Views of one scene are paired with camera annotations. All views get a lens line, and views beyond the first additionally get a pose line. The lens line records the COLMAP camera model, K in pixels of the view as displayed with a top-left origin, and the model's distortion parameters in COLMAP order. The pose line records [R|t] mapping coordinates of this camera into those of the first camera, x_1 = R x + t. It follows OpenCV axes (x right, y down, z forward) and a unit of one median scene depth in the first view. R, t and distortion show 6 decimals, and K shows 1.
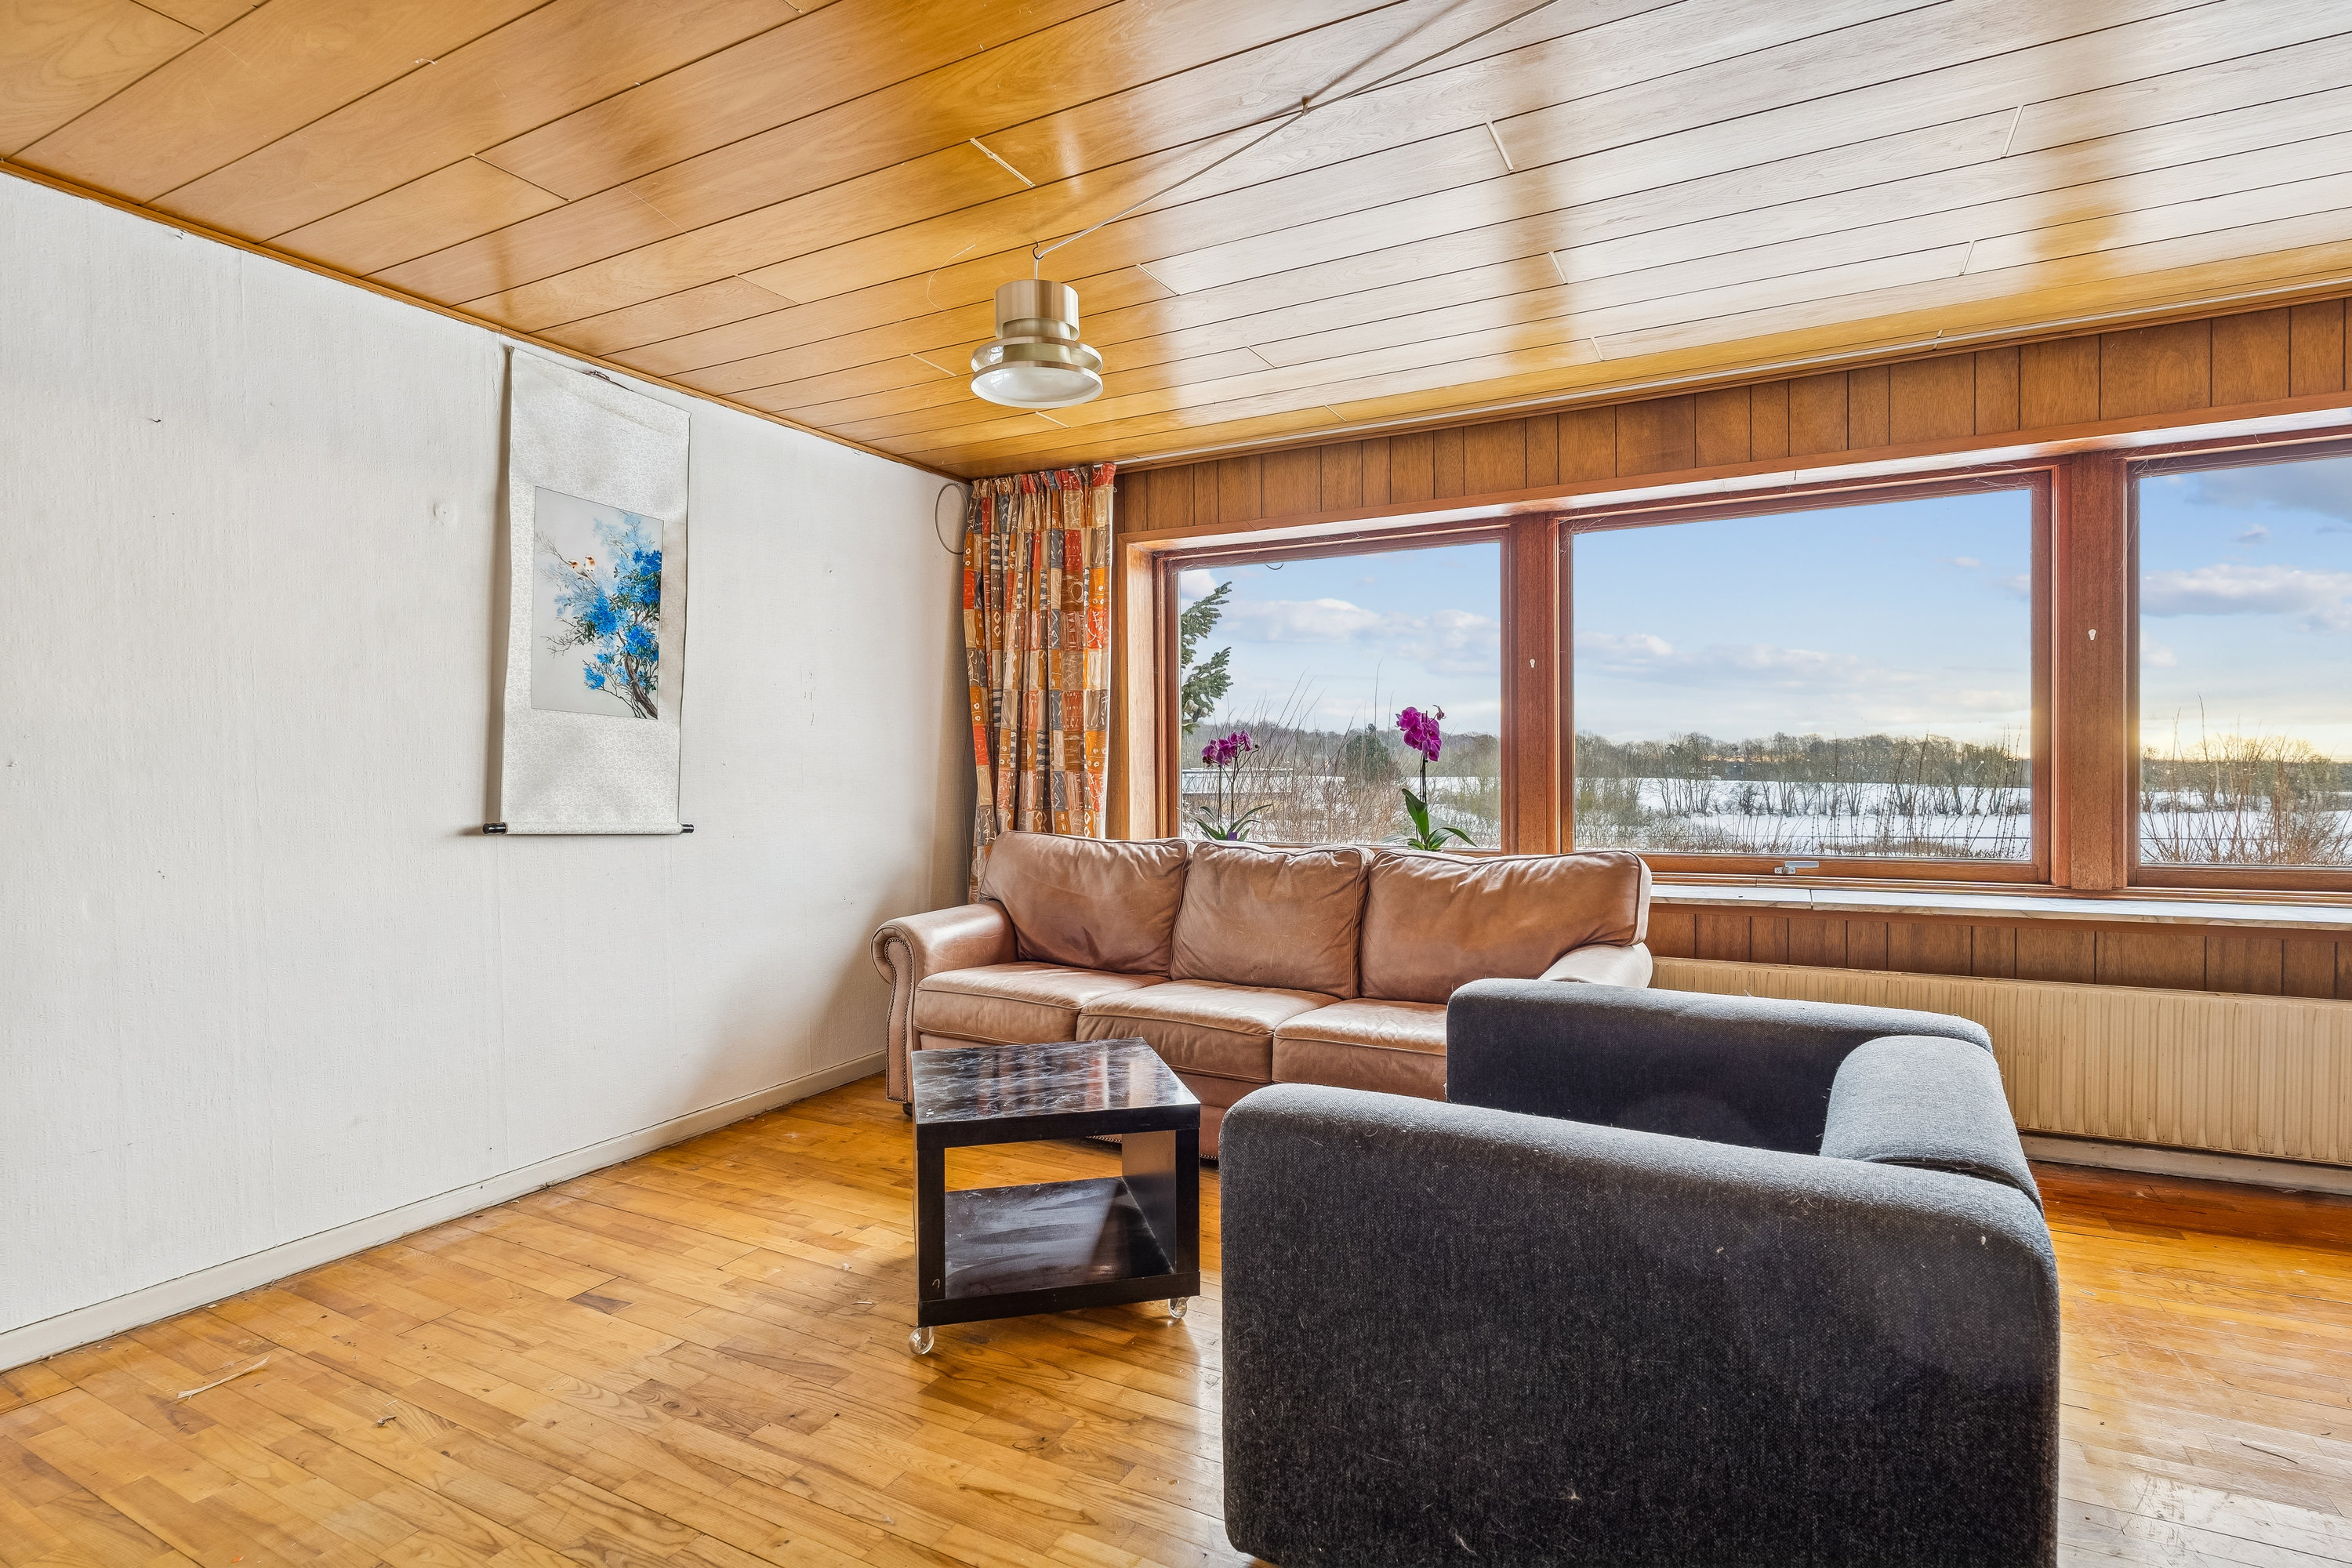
lens RADIAL K [[1166.3, 0, 1176.0], [0, 1166.3, 784.0], [0, 0, 1]] dist [-0.002029, -0.000093]
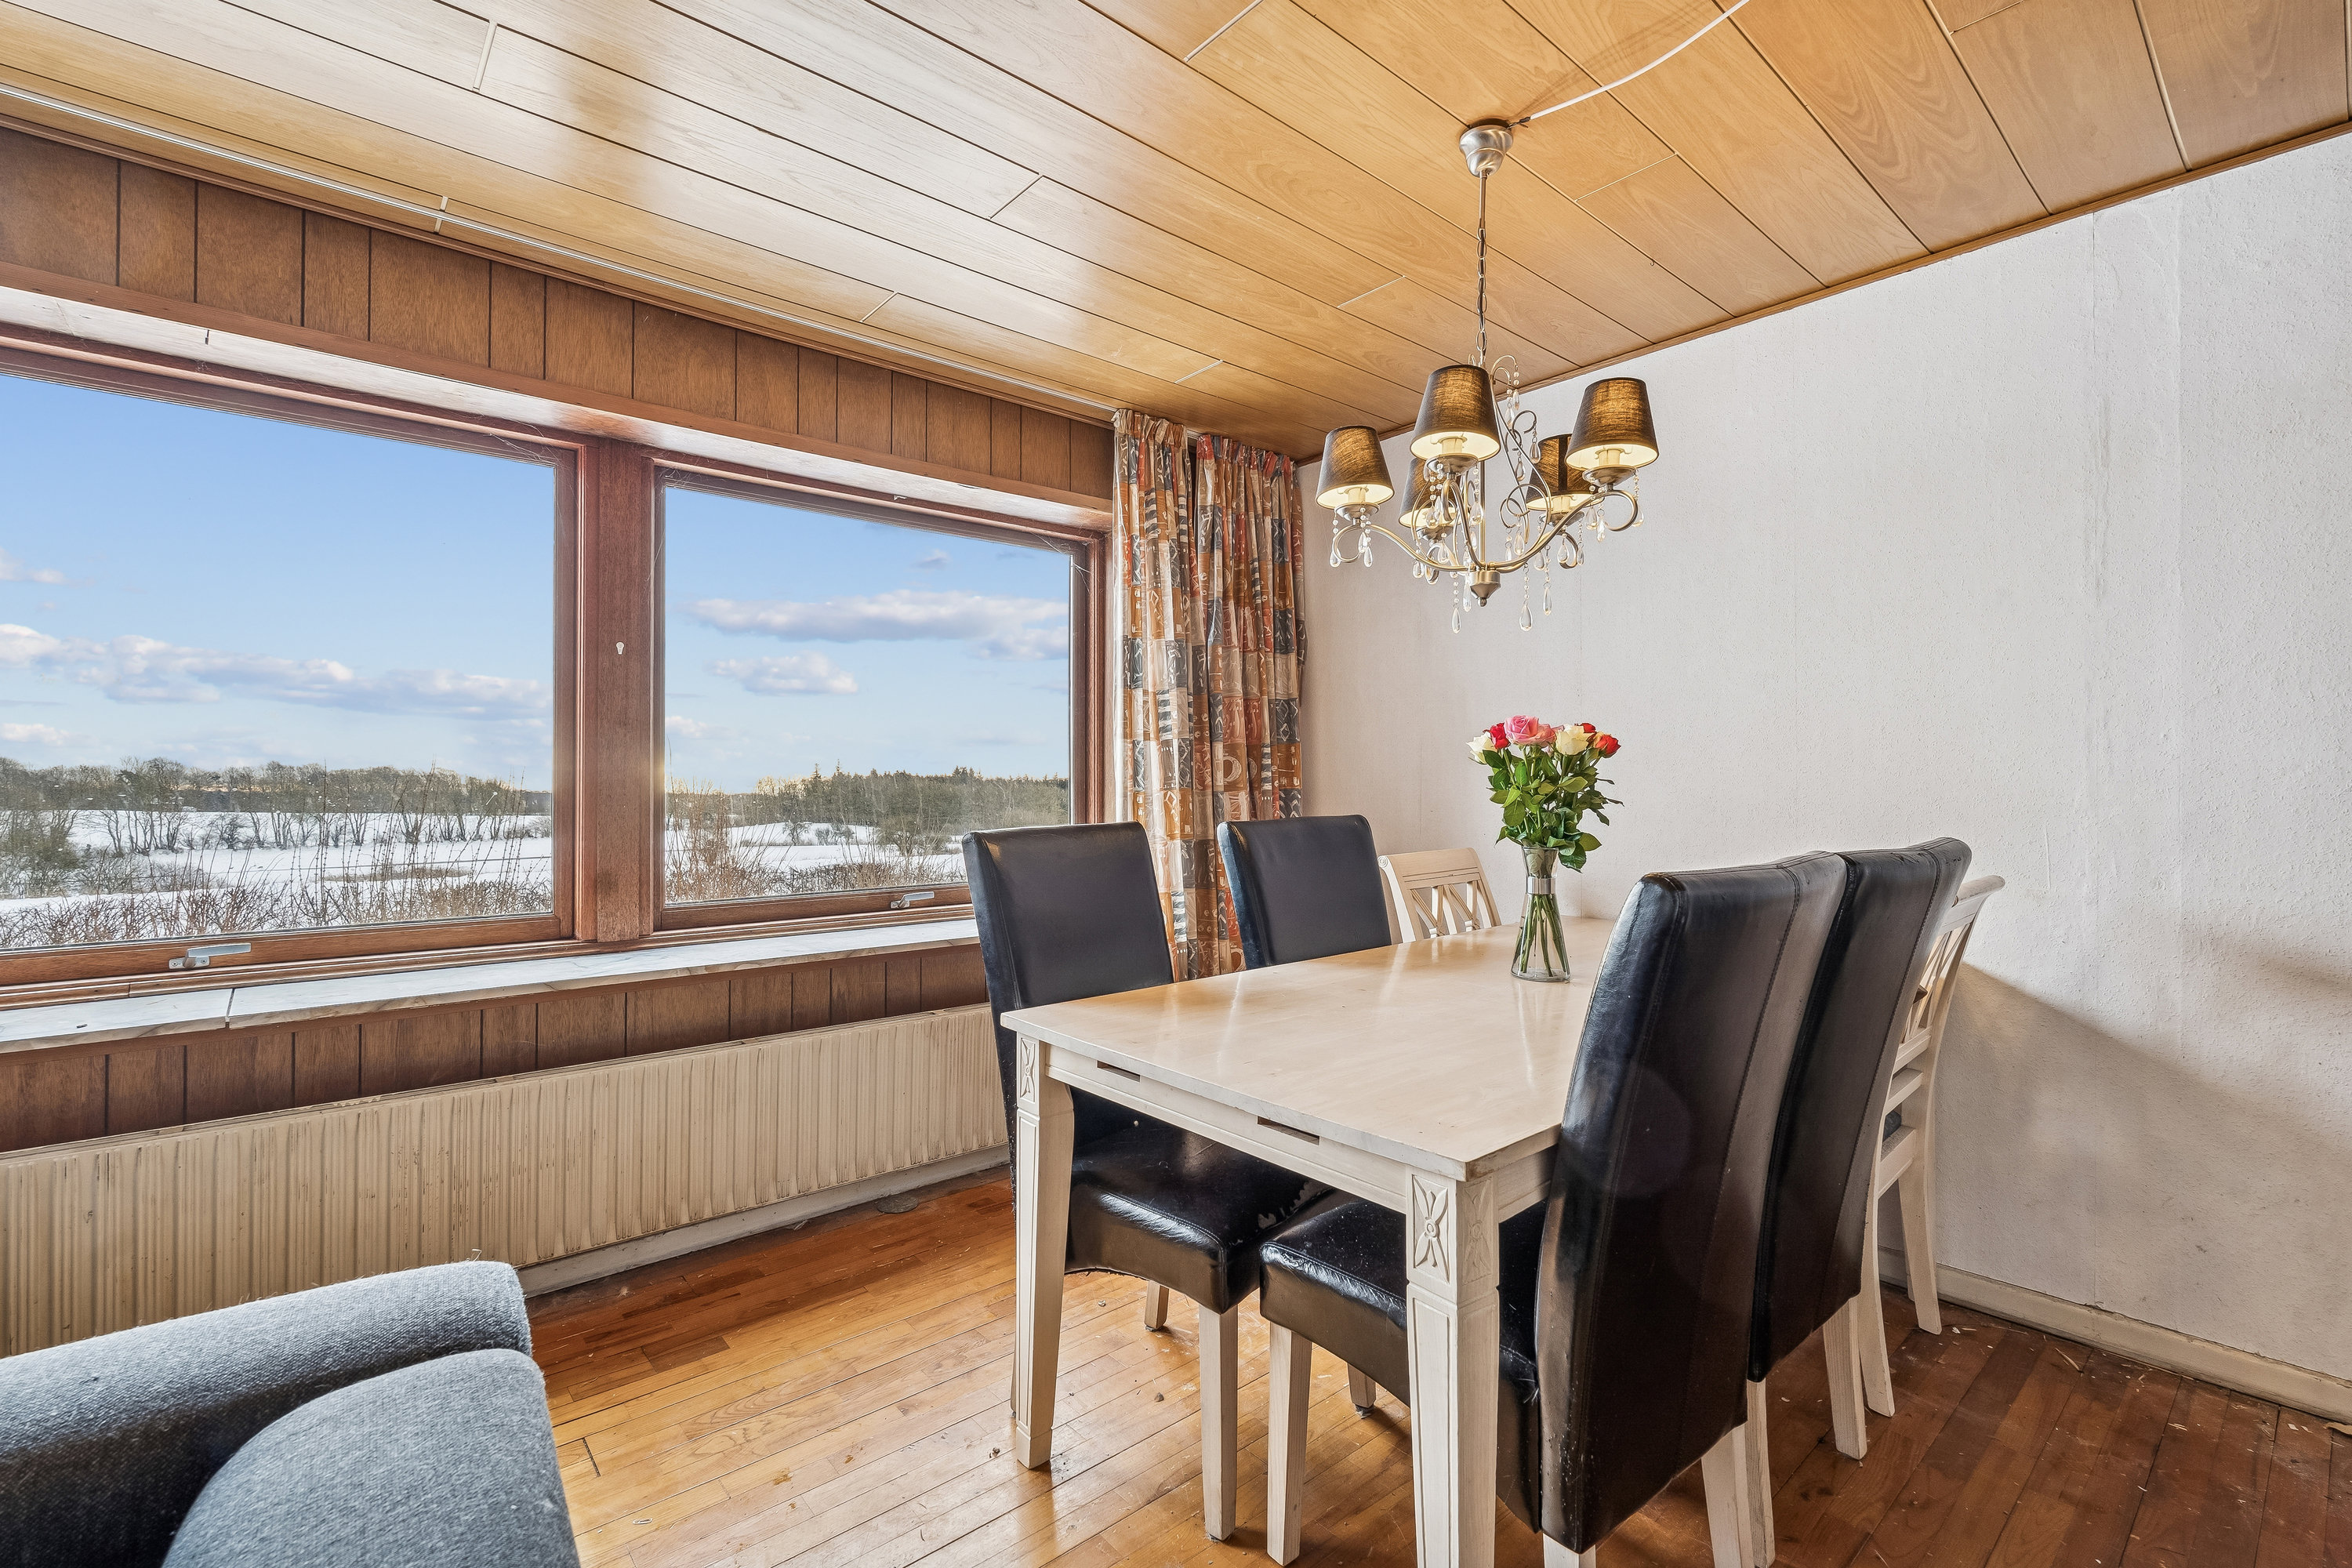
lens RADIAL K [[1032.6, 0, 1176.3], [0, 1032.6, 776.7], [0, 0, 1]] dist [-0.000459, -0.000131]
pose [[0.366009, 0.019933, 0.930398, 0.194110], [0.012366, 0.999578, -0.026280, -0.005620], [-0.930529, 0.021124, 0.365608, 0.291160]]
